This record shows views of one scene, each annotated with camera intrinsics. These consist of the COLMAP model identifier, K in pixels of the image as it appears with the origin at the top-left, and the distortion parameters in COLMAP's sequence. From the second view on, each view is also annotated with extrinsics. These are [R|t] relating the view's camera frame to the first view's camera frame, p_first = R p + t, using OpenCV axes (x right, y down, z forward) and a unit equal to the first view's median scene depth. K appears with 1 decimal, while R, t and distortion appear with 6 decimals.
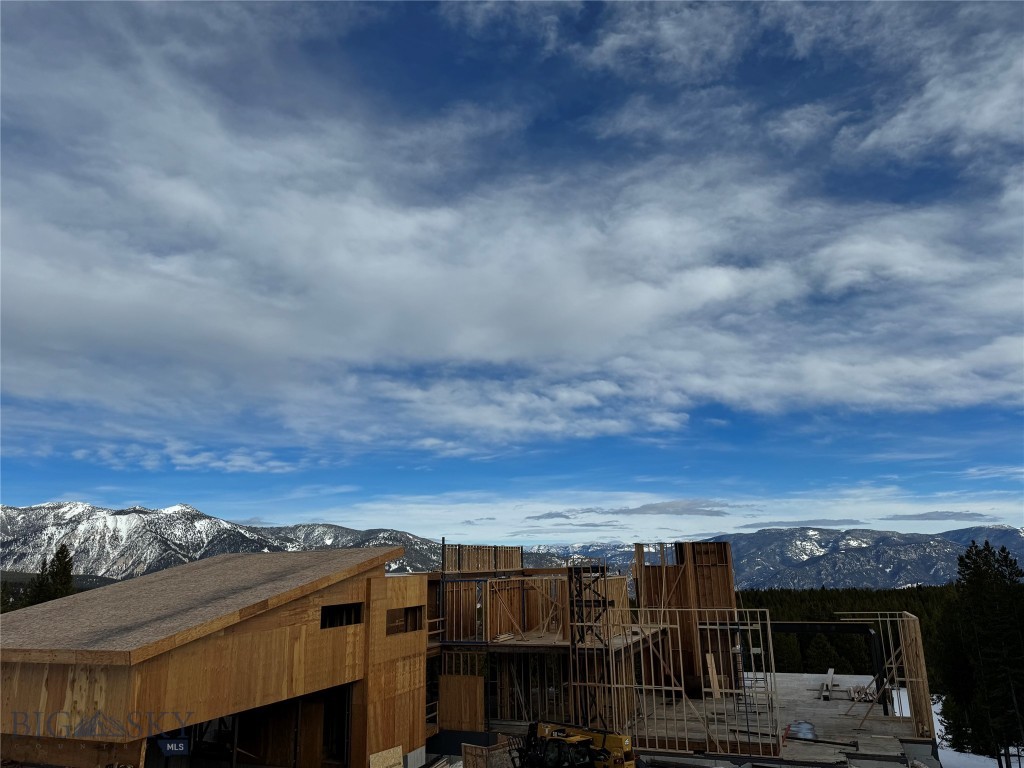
lens RADIAL K [[713.8, 0, 519.1], [0, 713.8, 382.9], [0, 0, 1]] dist [0.107330, -0.143486]
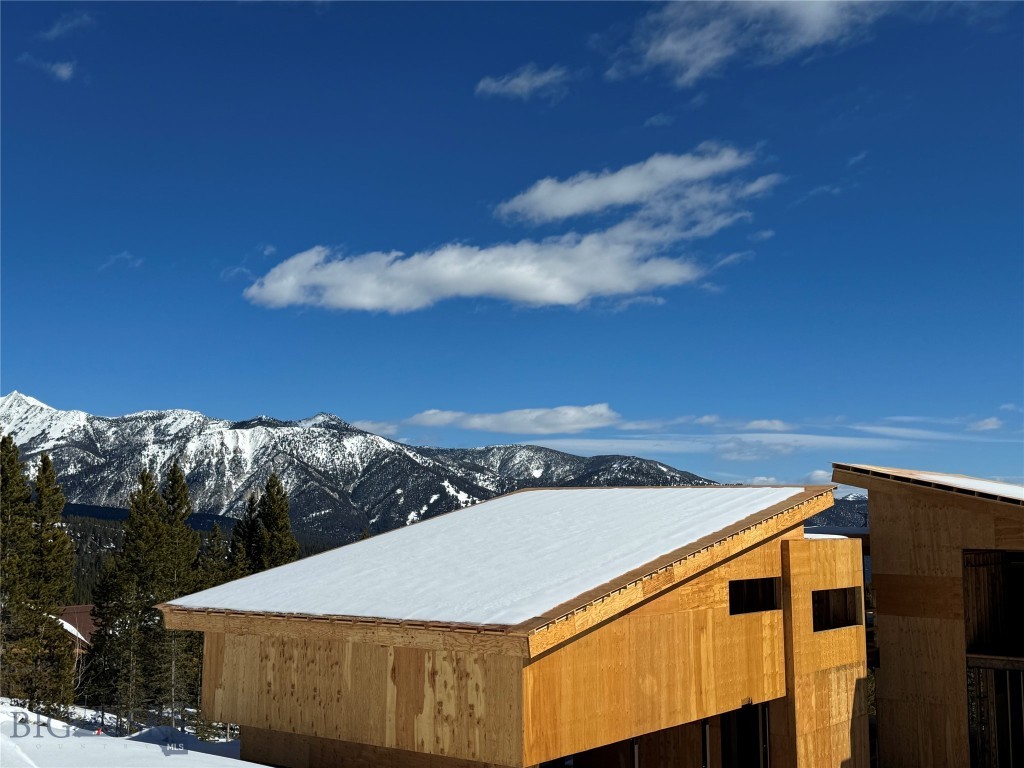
lens RADIAL K [[1199.1, 0, 516.1], [0, 1199.1, 379.4], [0, 0, 1]] dist [0.169871, -0.445441]
pose [[0.963694, -0.004443, -0.266972, -0.943561], [0.040760, 0.990591, 0.130648, -0.046235], [0.263880, -0.136786, 0.954807, -0.128854]]
